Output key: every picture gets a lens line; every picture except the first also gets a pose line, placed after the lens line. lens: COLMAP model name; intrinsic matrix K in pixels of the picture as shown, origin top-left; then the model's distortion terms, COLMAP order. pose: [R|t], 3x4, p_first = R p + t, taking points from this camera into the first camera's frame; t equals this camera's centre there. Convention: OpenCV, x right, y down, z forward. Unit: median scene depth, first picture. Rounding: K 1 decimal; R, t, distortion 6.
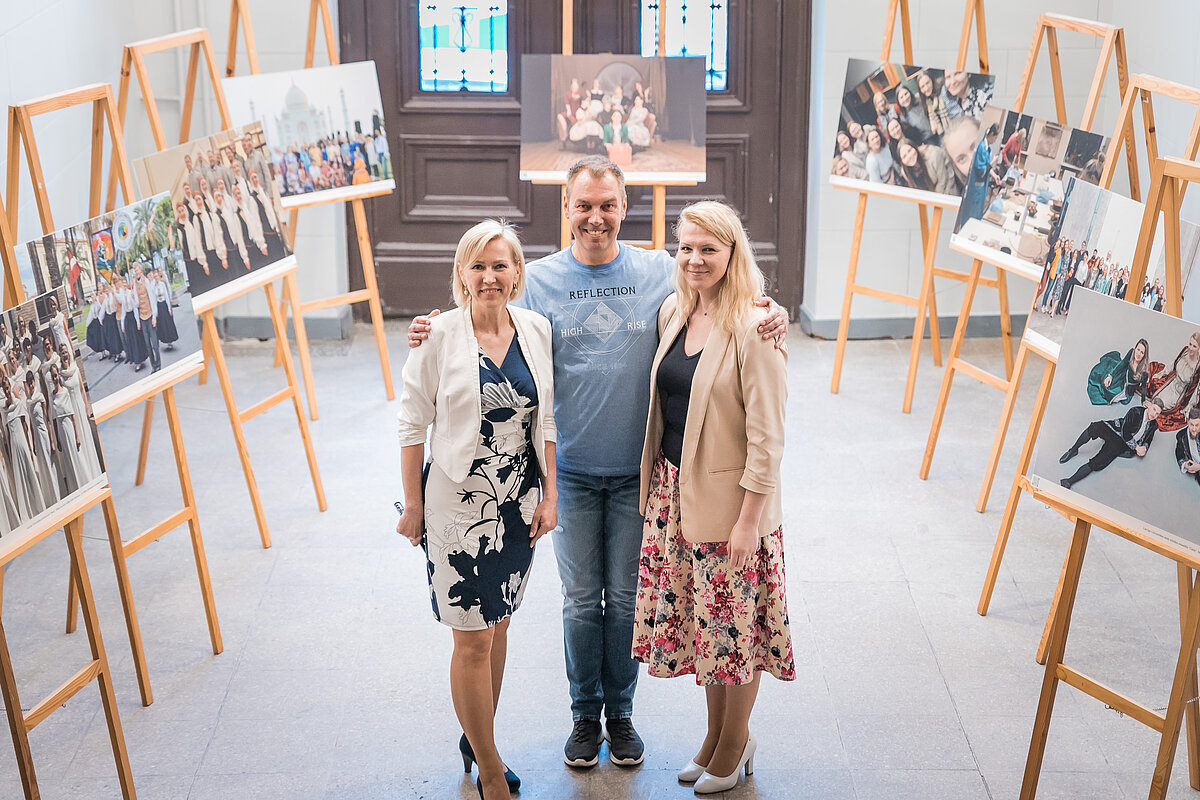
lens RADIAL K [[2243.1, 0, 600.0], [0, 2243.1, 400.0], [0, 0, 1]] dist [0.210213, 0.139737]
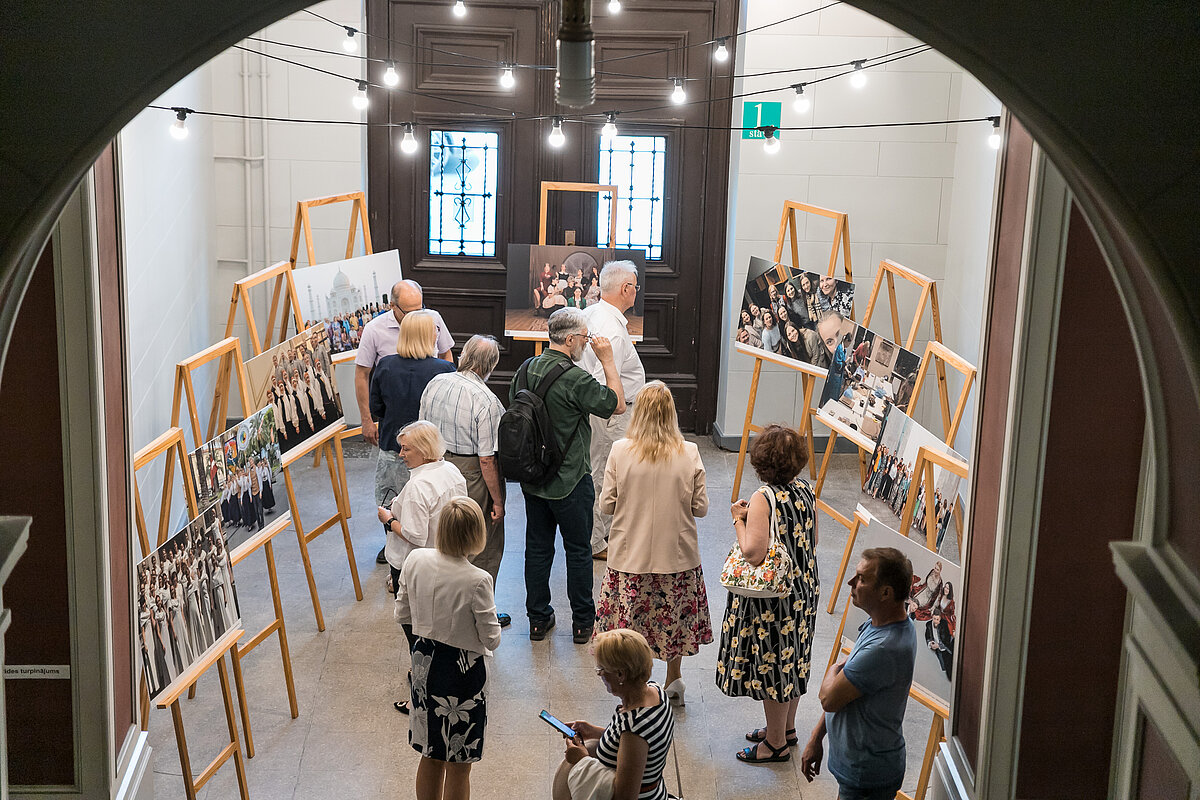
lens RADIAL K [[2243.1, 0, 600.0], [0, 2243.1, 400.0], [0, 0, 1]] dist [0.210213, 0.139737]
pose [[0.999309, 0.027601, 0.024890, -0.012454], [-0.028684, 0.998607, 0.044286, -0.138674], [-0.023633, -0.044969, 0.998709, -0.384026]]
